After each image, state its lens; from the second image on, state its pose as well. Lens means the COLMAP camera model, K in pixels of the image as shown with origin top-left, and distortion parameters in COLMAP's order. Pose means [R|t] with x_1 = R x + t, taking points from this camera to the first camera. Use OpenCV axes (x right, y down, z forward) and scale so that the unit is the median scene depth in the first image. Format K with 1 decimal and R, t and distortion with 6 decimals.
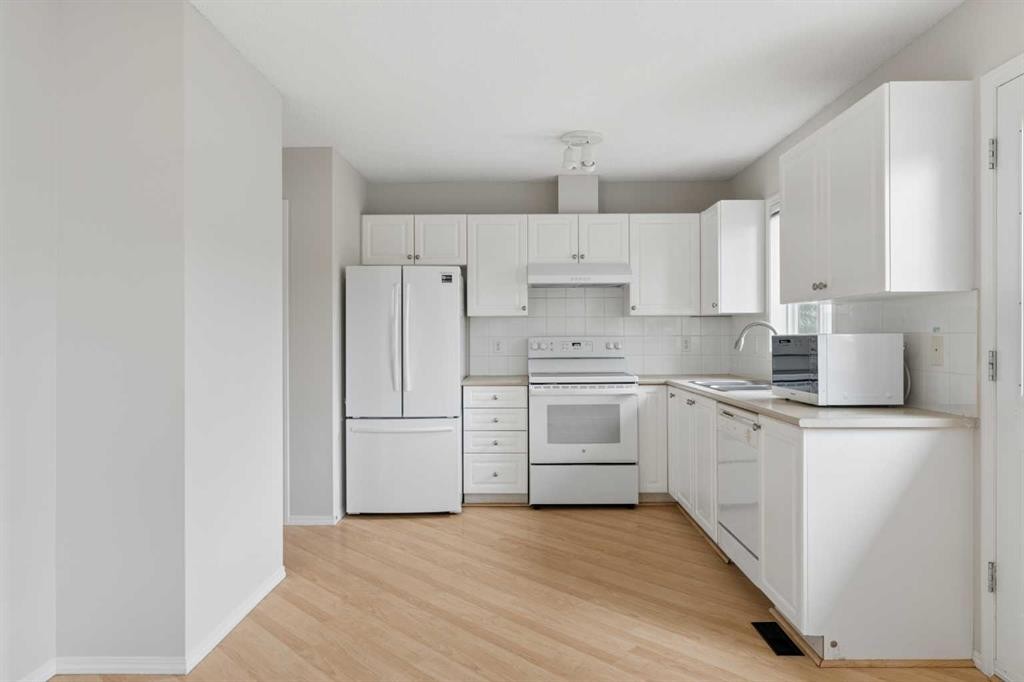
lens RADIAL K [[652.8, 0, 512.0], [0, 652.8, 341.0], [0, 0, 1]] dist [-0.003132, -0.000844]
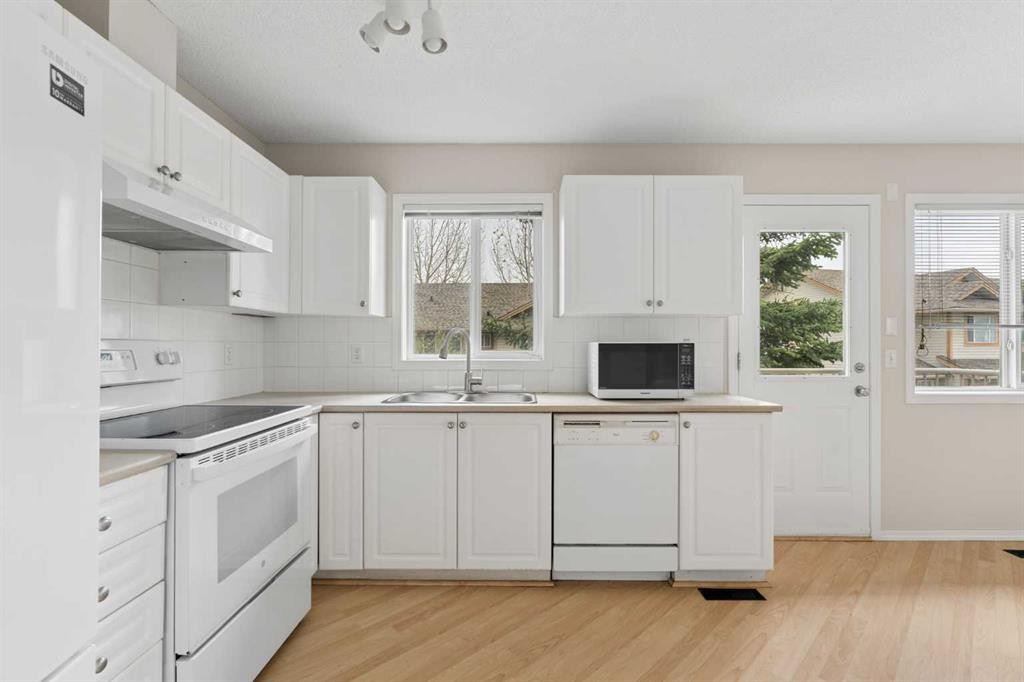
lens RADIAL K [[474.7, 0, 516.7], [0, 474.7, 345.6], [0, 0, 1]] dist [0.001024, 0.000179]
pose [[-0.015618, 0.007575, 0.999849, -0.266203], [0.003870, 0.999964, -0.007516, 0.000923], [-0.999871, 0.003752, -0.015647, 0.802172]]
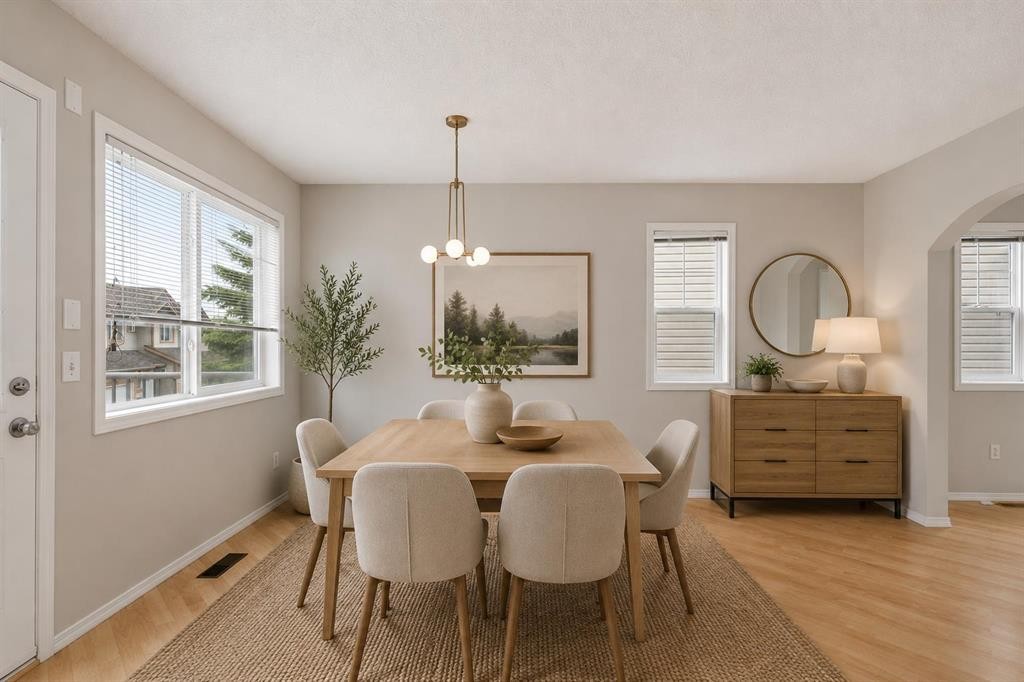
lens RADIAL K [[484.2, 0, 512.0], [0, 484.2, 341.0], [0, 0, 1]] dist [0.001728, 0.000340]
pose [[-0.999966, 0.007039, -0.004361, 0.002417], [0.007056, 0.999967, -0.004007, -0.001627], [0.004333, -0.004038, -0.999982, 0.691972]]
